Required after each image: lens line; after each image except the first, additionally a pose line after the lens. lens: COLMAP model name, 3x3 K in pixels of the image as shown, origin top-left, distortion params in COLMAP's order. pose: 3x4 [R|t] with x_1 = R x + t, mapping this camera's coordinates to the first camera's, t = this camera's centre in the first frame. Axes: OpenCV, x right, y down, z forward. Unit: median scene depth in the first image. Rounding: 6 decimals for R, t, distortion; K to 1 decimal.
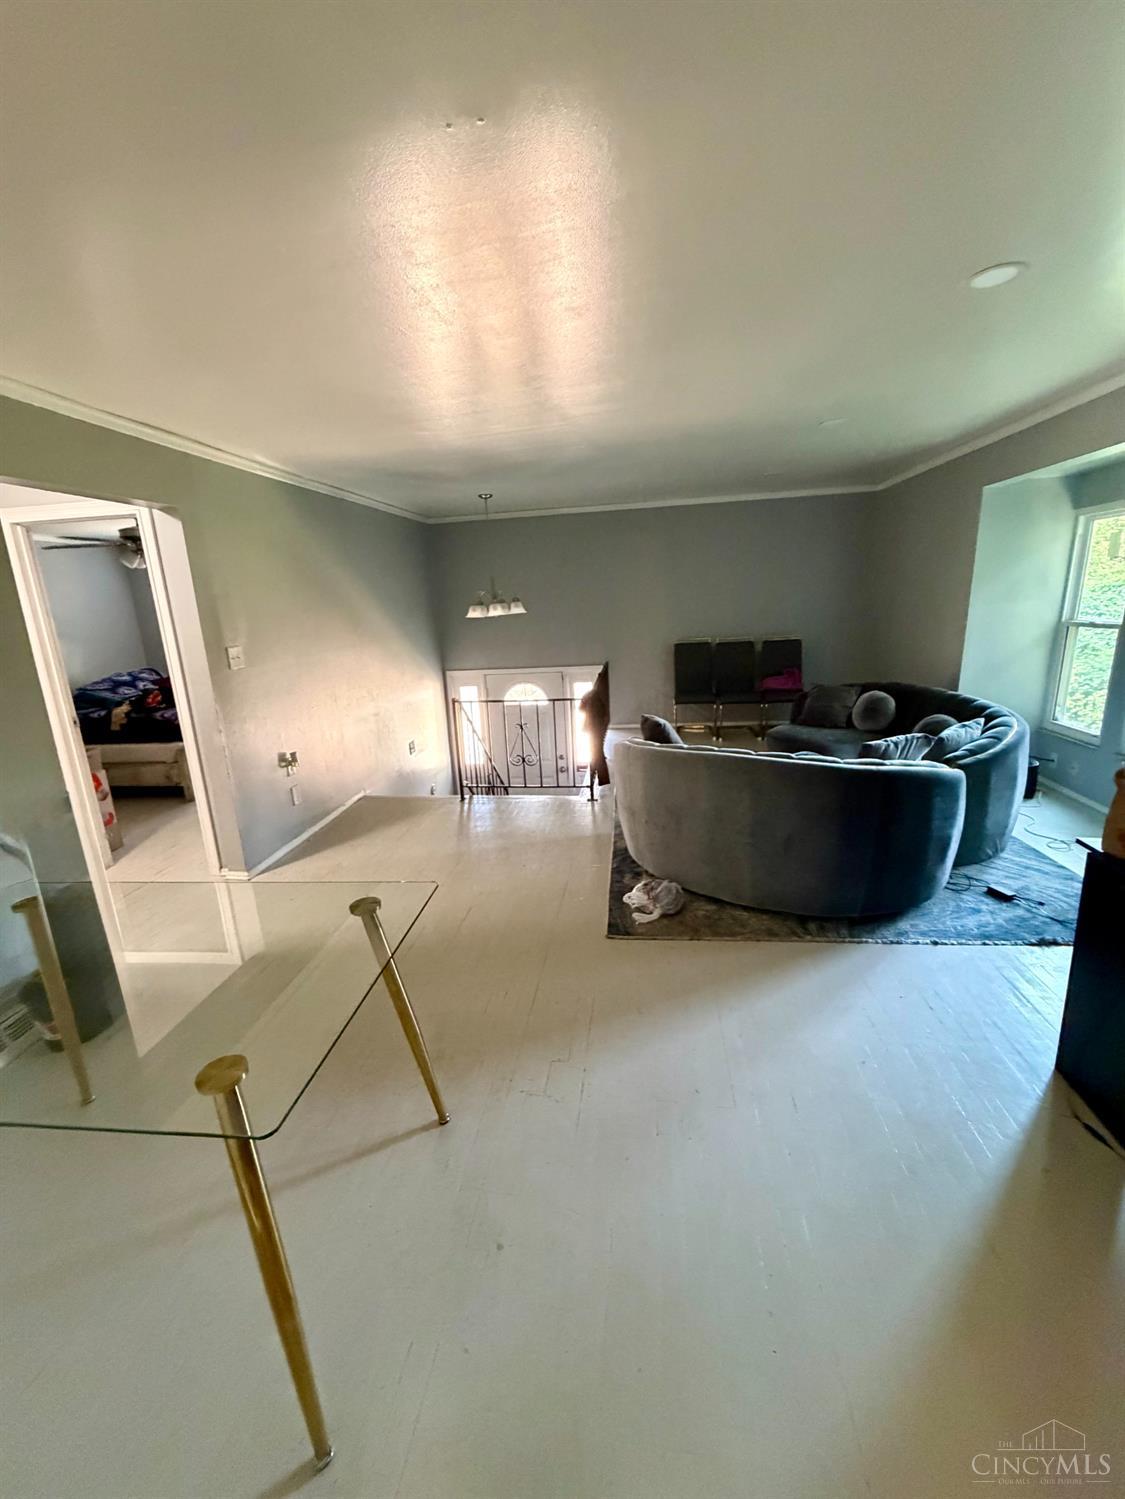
lens RADIAL K [[602.8, 0, 559.8], [0, 602.8, 751.3], [0, 0, 1]] dist [0.000073, 0.000022]
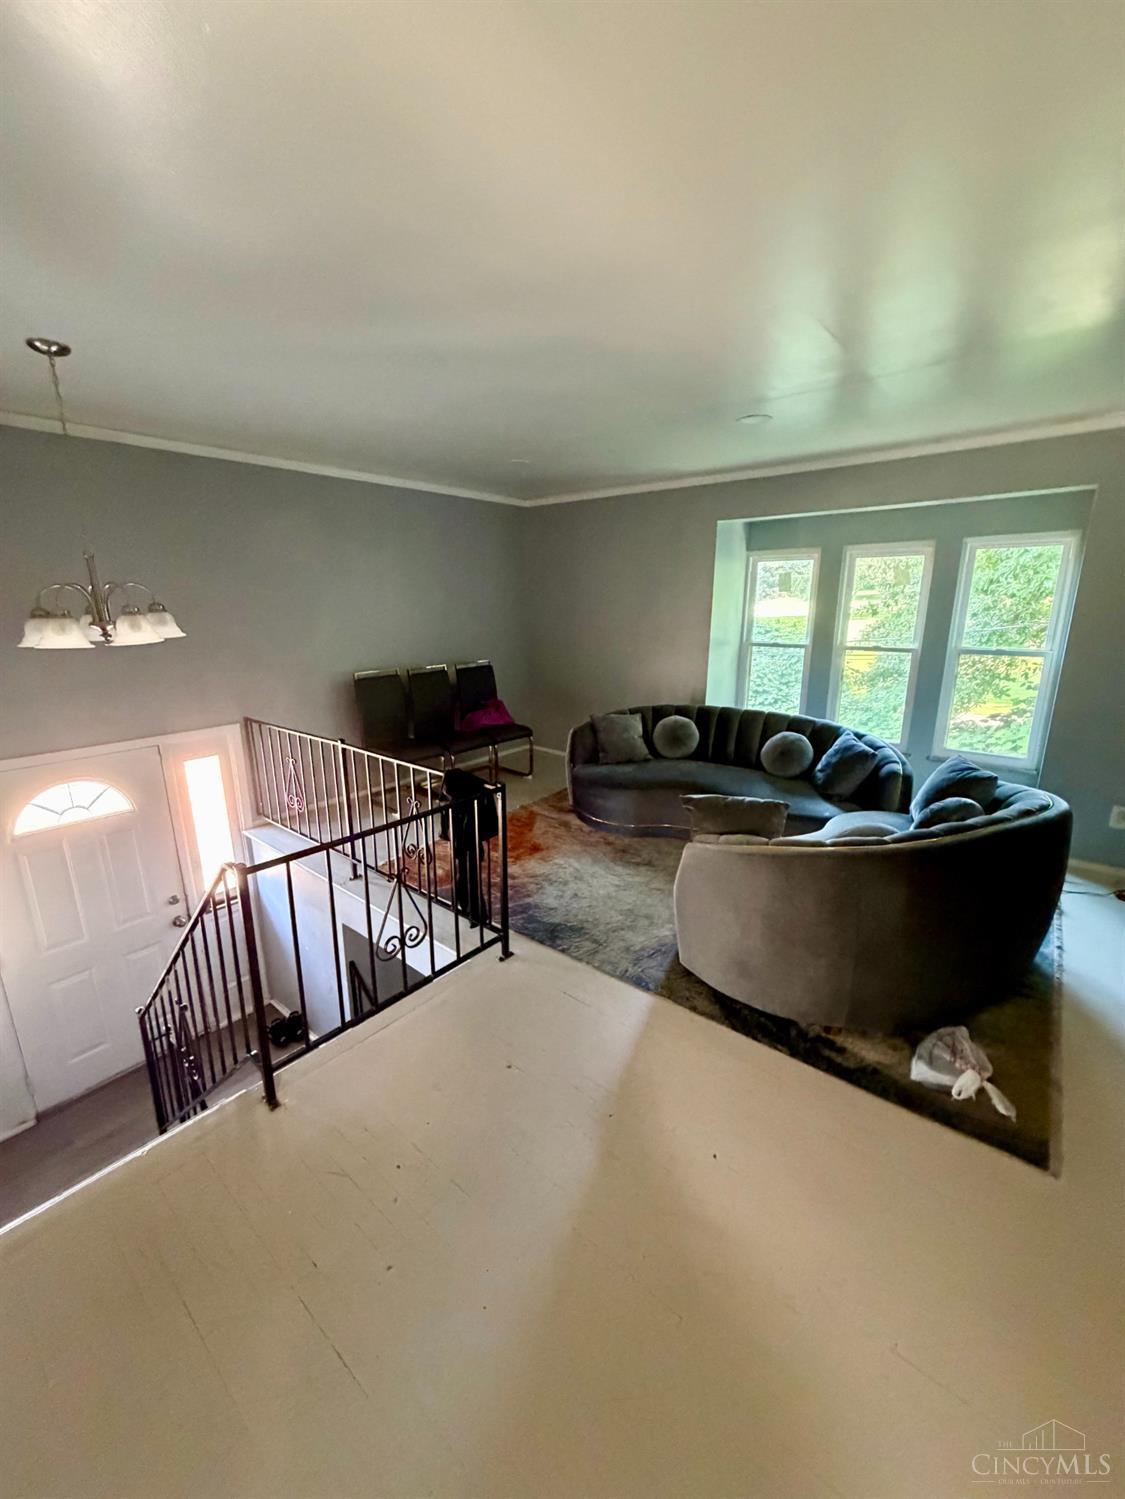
lens RADIAL K [[602.8, 0, 564.9], [0, 602.8, 747.8], [0, 0, 1]] dist [0.000073, 0.000022]
pose [[0.526811, -0.158671, 0.835041, -0.308243], [0.185065, 0.980265, 0.069512, -0.122505], [-0.829591, 0.117917, 0.545779, 0.510475]]
